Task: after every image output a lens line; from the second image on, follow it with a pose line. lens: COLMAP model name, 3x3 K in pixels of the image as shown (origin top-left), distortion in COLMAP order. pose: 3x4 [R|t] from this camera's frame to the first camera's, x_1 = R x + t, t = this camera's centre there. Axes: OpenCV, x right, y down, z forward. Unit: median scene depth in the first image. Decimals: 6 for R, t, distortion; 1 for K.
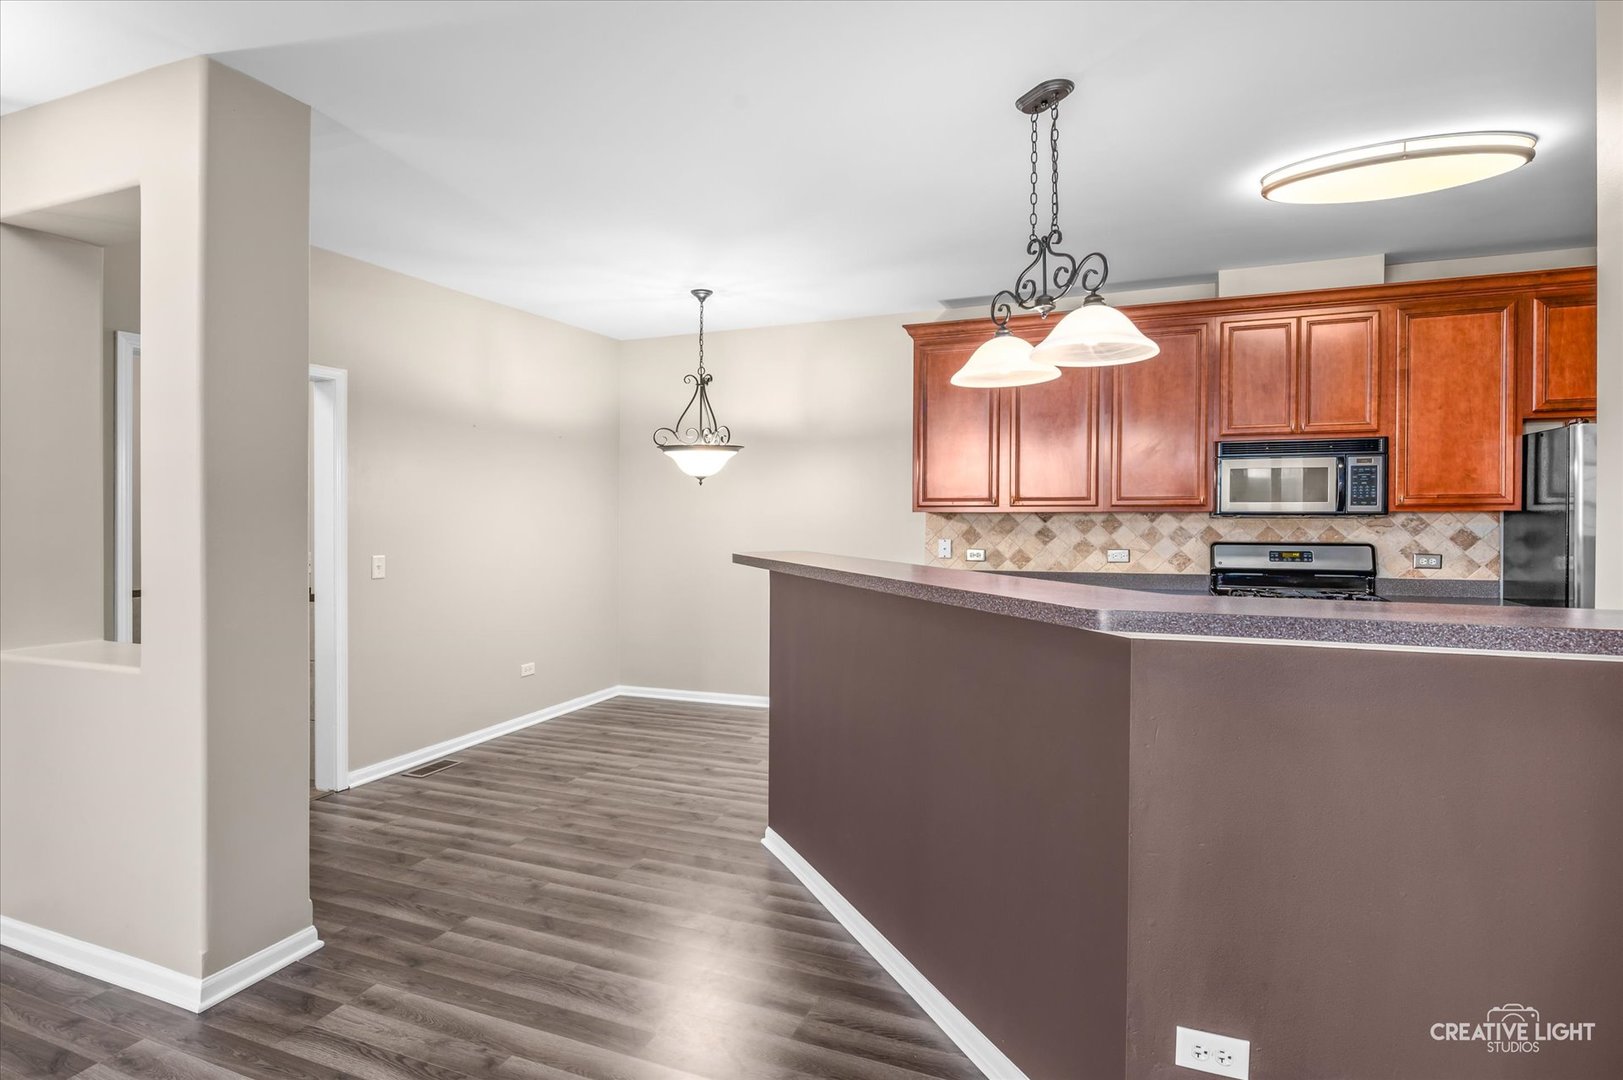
lens RADIAL K [[851.2, 0, 807.1], [0, 851.2, 531.3], [0, 0, 1]] dist [-0.001651, -0.000381]
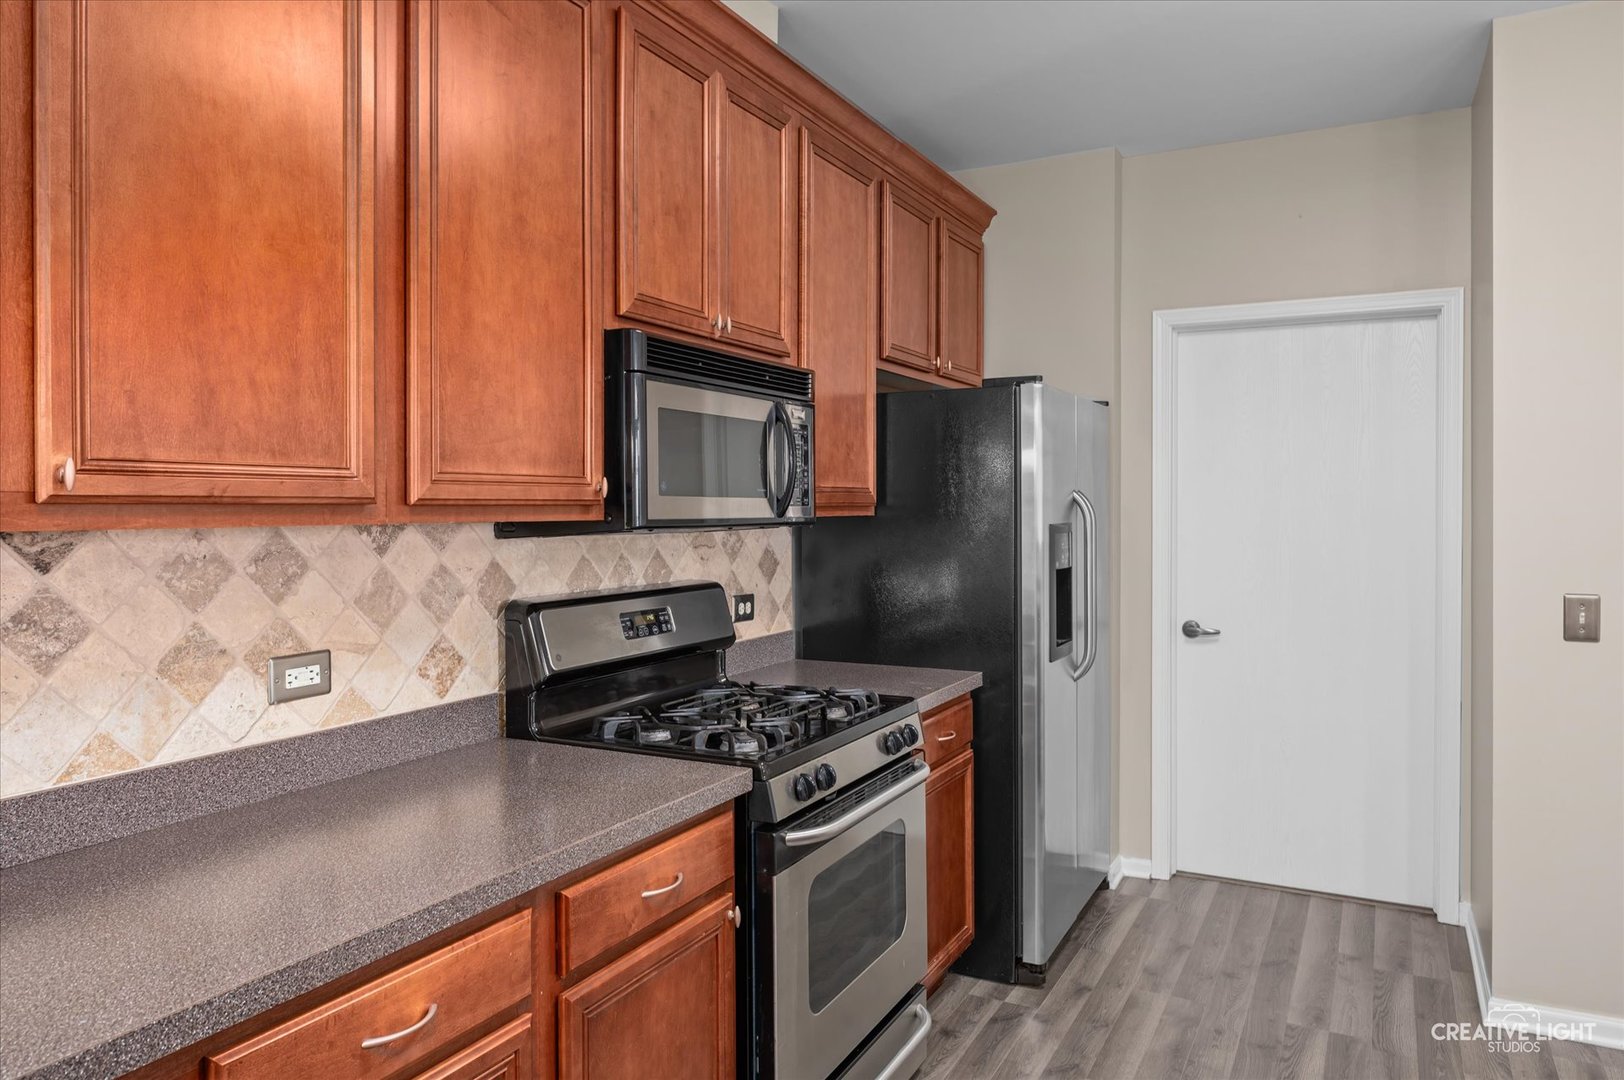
lens RADIAL K [[1167.3, 0, 811.0], [0, 1167.3, 537.8], [0, 0, 1]] dist [-0.036428, -0.001012]
pose [[0.067837, -0.022531, 0.997442, -0.014224], [0.026601, 0.999430, 0.020766, -0.022260], [-0.997342, 0.025124, 0.068398, 0.820793]]
